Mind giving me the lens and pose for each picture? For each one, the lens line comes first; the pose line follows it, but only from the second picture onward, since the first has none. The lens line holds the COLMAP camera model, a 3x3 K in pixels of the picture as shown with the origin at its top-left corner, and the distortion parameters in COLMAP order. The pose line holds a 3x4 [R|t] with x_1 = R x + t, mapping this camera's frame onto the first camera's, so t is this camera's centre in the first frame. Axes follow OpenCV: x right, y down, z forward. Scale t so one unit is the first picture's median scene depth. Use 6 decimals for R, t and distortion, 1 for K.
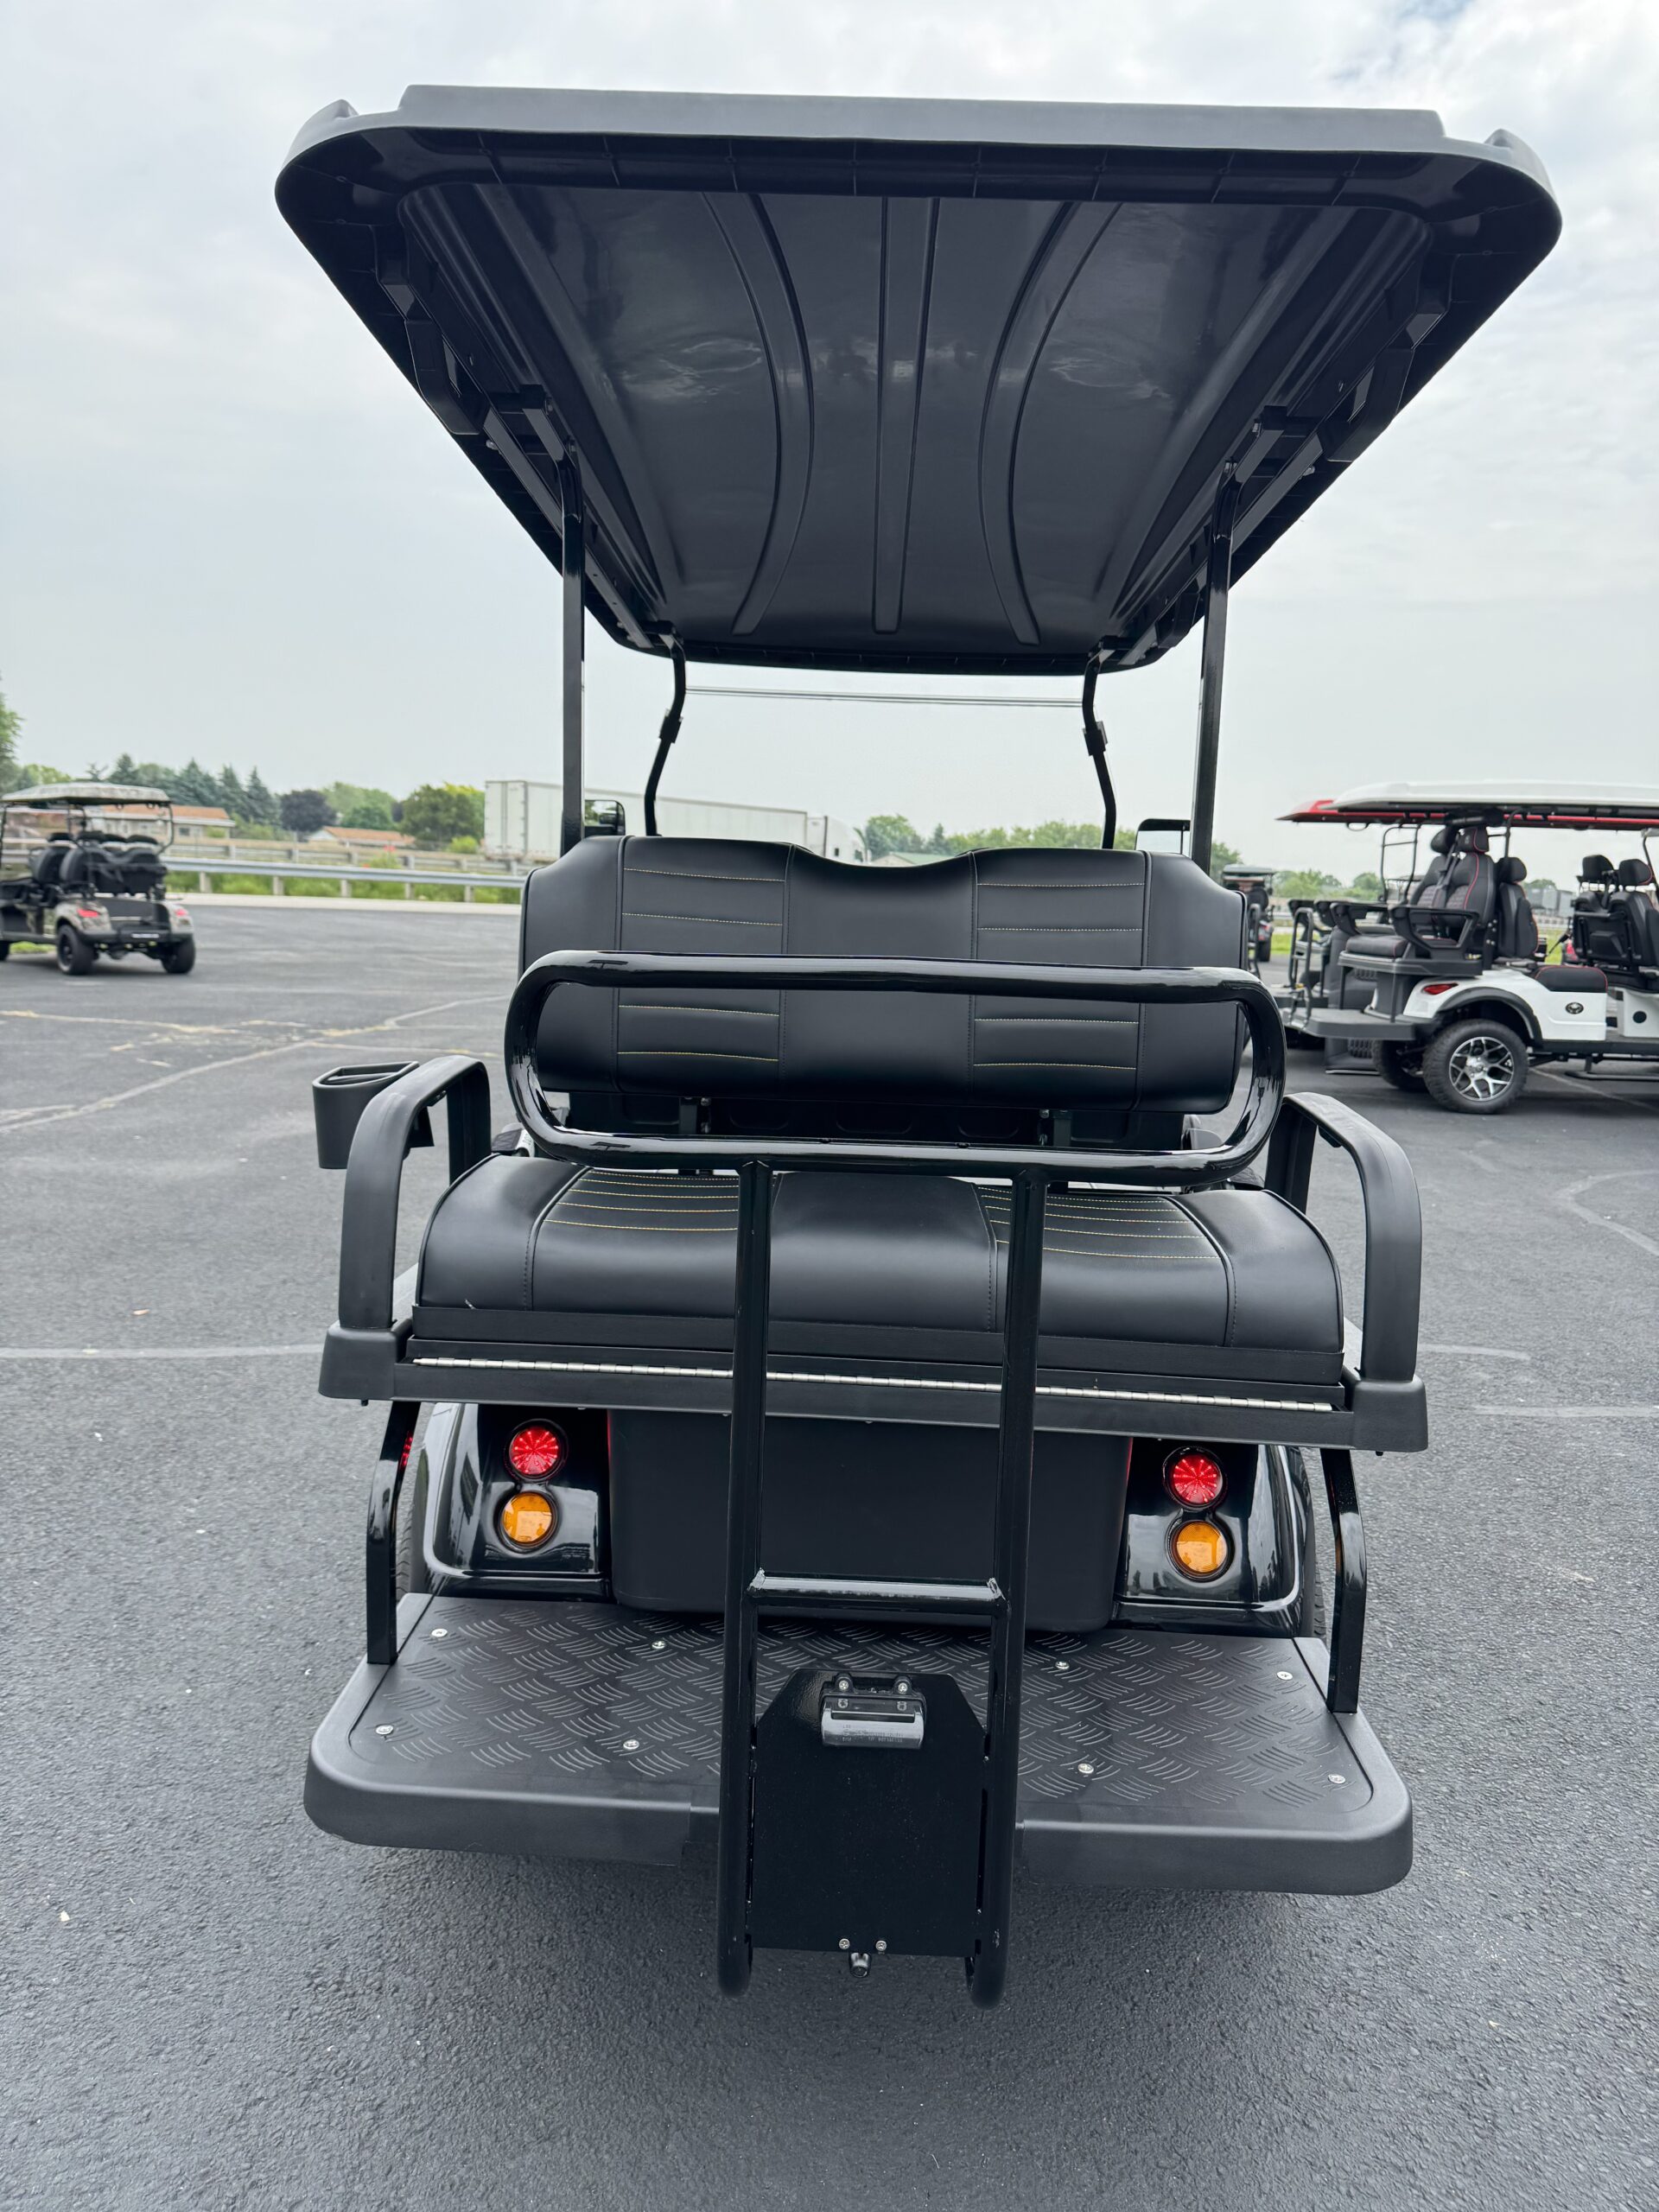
lens RADIAL K [[1583.0, 0, 829.5], [0, 1583.0, 1106.0], [0, 0, 1]] dist [0.056679, -0.032868]
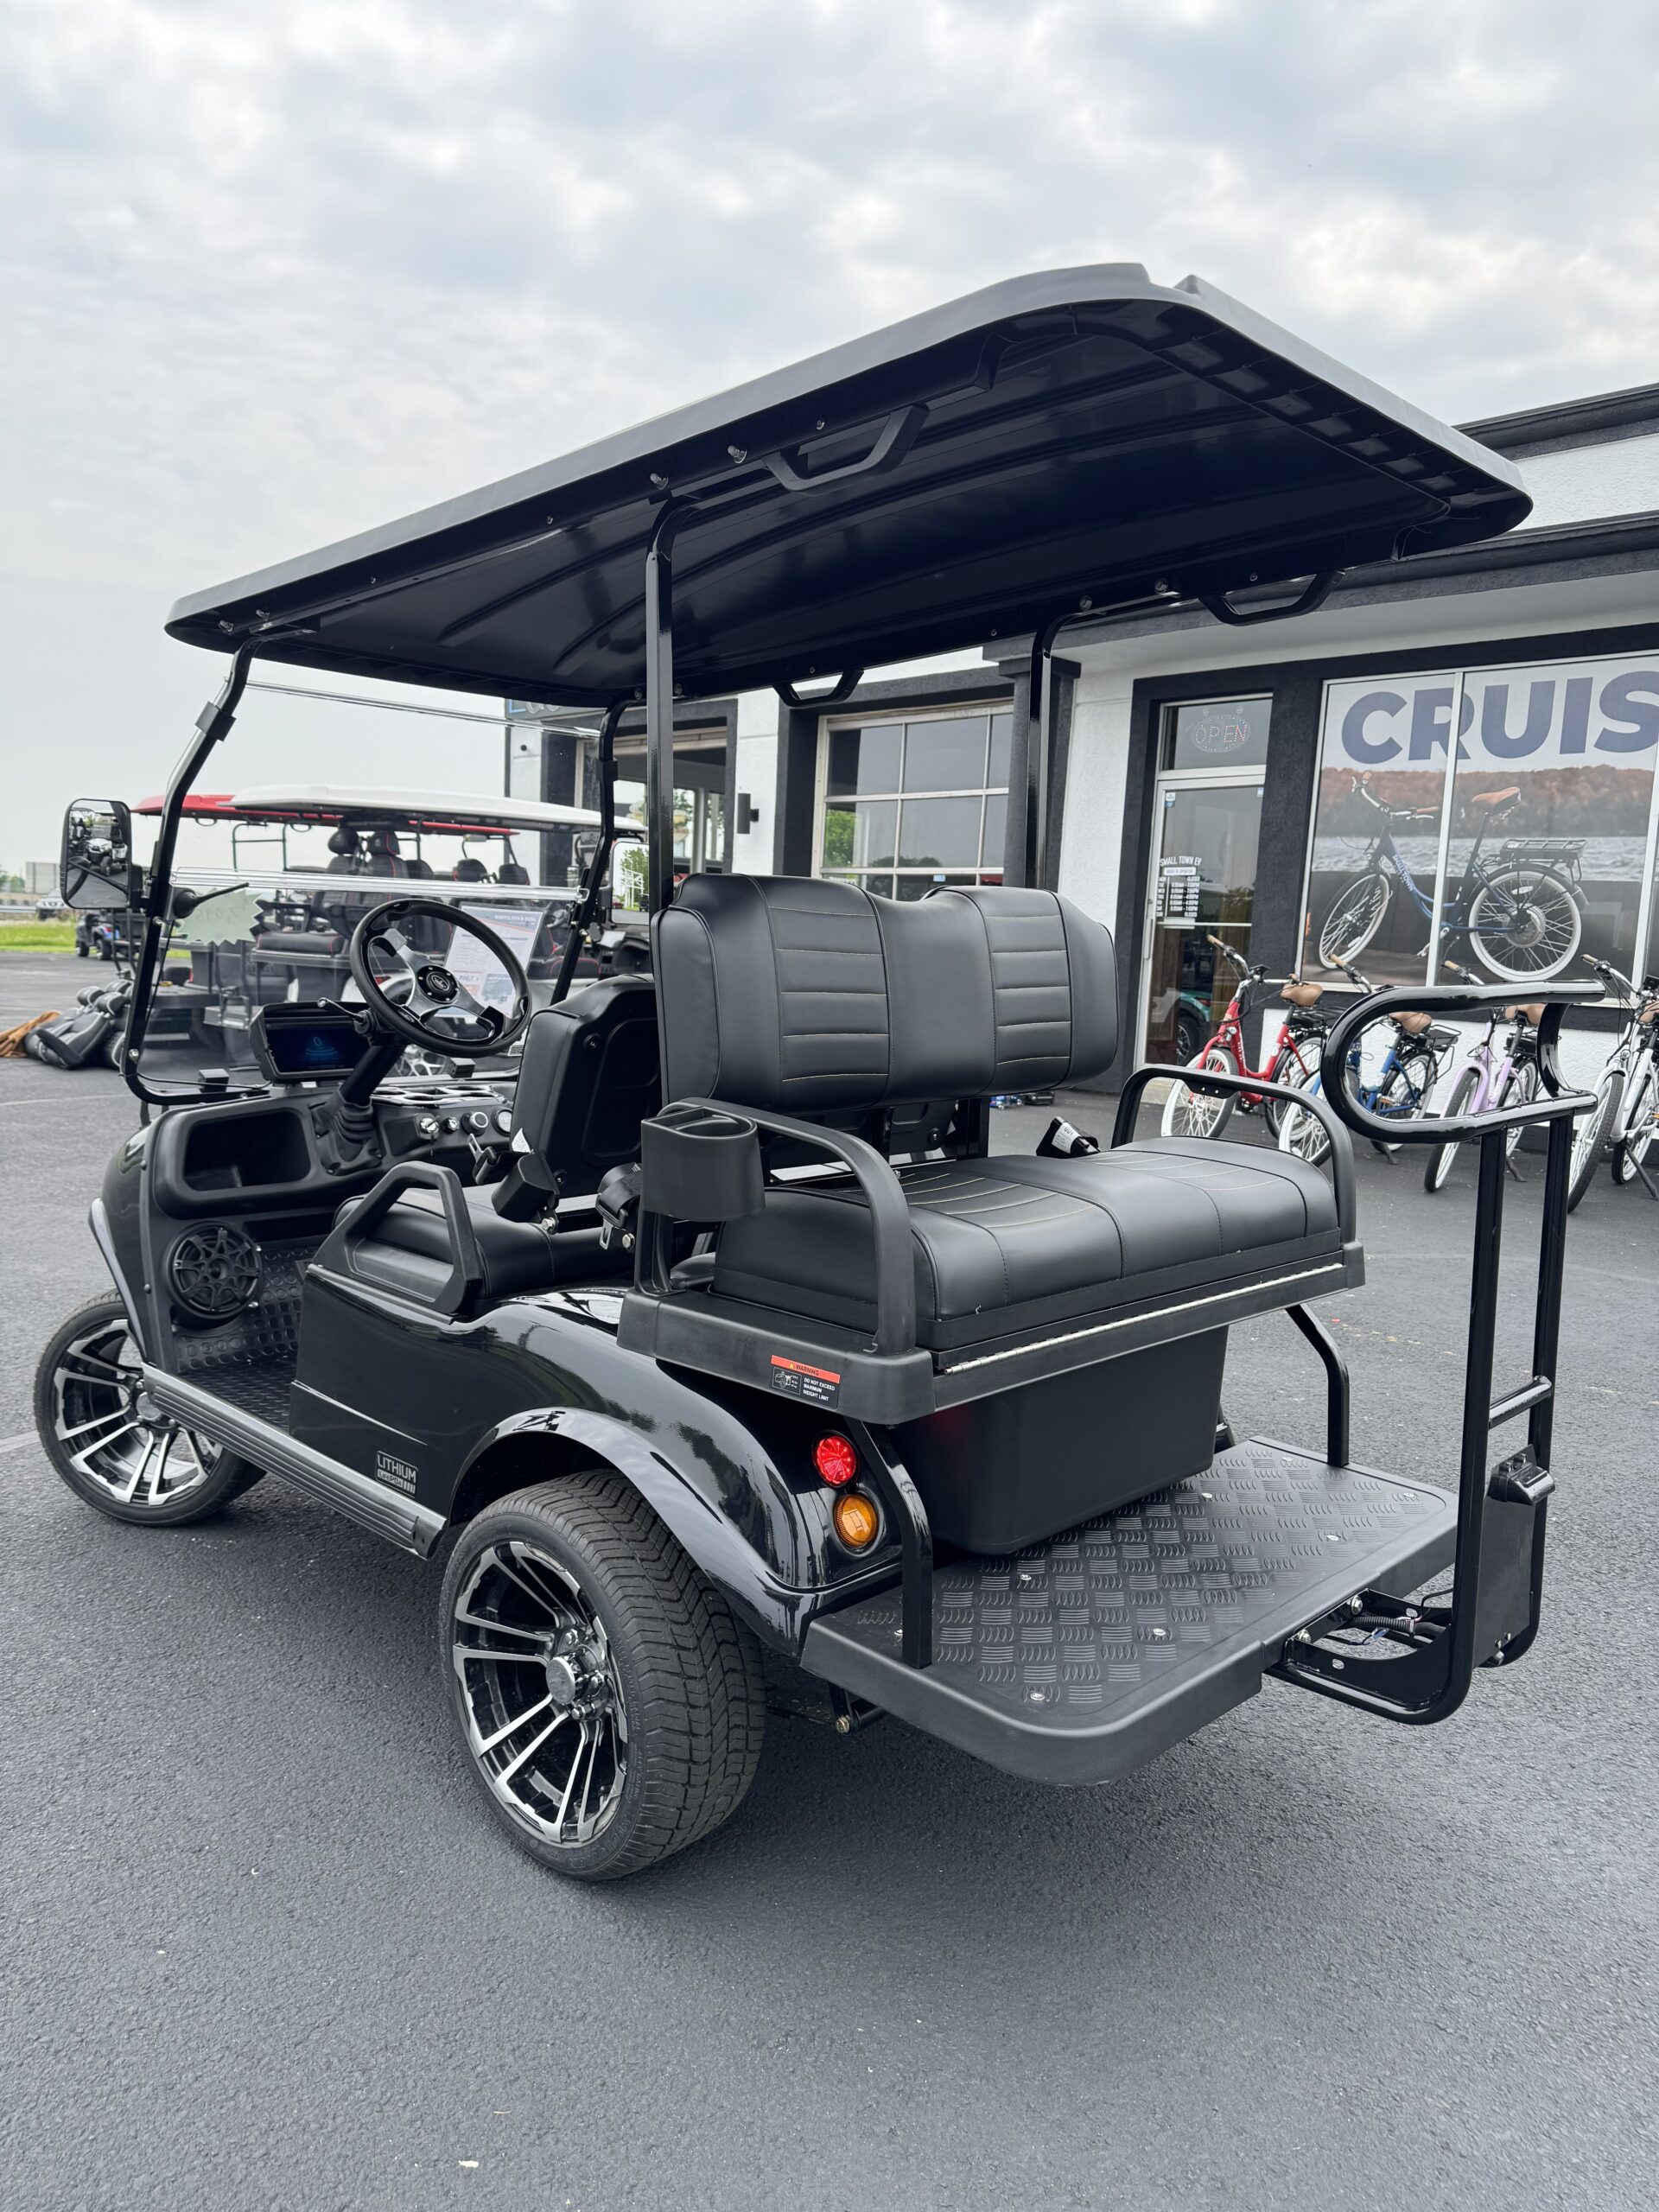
lens RADIAL K [[1583.0, 0, 829.5], [0, 1583.0, 1106.0], [0, 0, 1]] dist [0.056679, -0.032868]
pose [[0.678475, -0.098824, 0.727946, -0.195483], [0.093113, 0.994487, 0.048224, -0.014342], [-0.728698, 0.035063, 0.683937, 0.056631]]
